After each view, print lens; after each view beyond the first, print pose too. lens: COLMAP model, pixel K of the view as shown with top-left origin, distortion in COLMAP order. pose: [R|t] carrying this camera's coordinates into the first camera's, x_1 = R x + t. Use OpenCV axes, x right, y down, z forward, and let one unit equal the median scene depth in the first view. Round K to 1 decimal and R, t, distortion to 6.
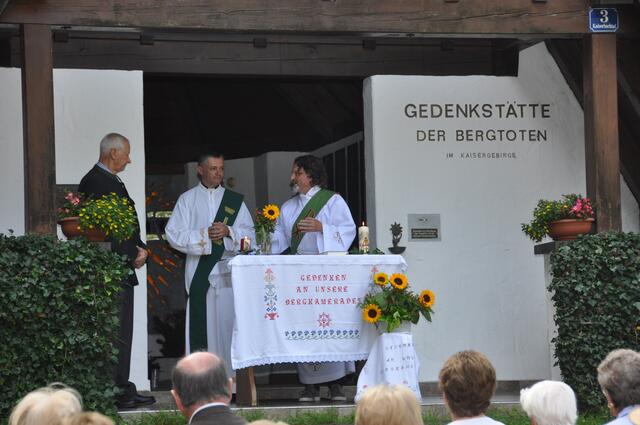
lens RADIAL K [[1940.9, 0, 318.3], [0, 1940.9, 232.4], [0, 0, 1]] dist [0.876005, -0.588320]
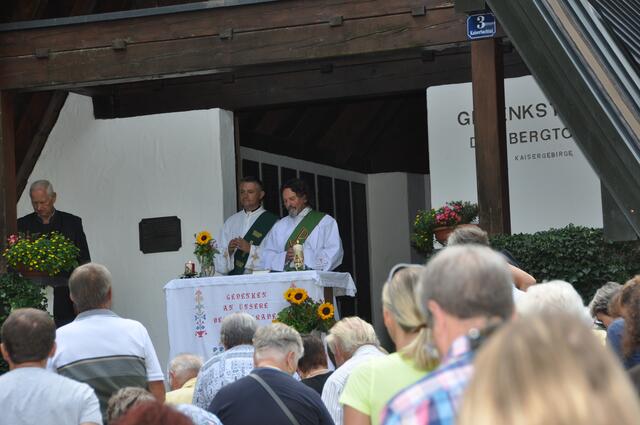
lens RADIAL K [[1940.9, 0, 318.3], [0, 1940.9, 232.4], [0, 0, 1]] dist [0.876005, -0.588320]
pose [[0.824311, -0.057308, -0.563229, 0.552799], [0.065479, 0.997838, -0.005698, -0.002537], [0.562337, -0.032183, 0.826281, 0.117889]]
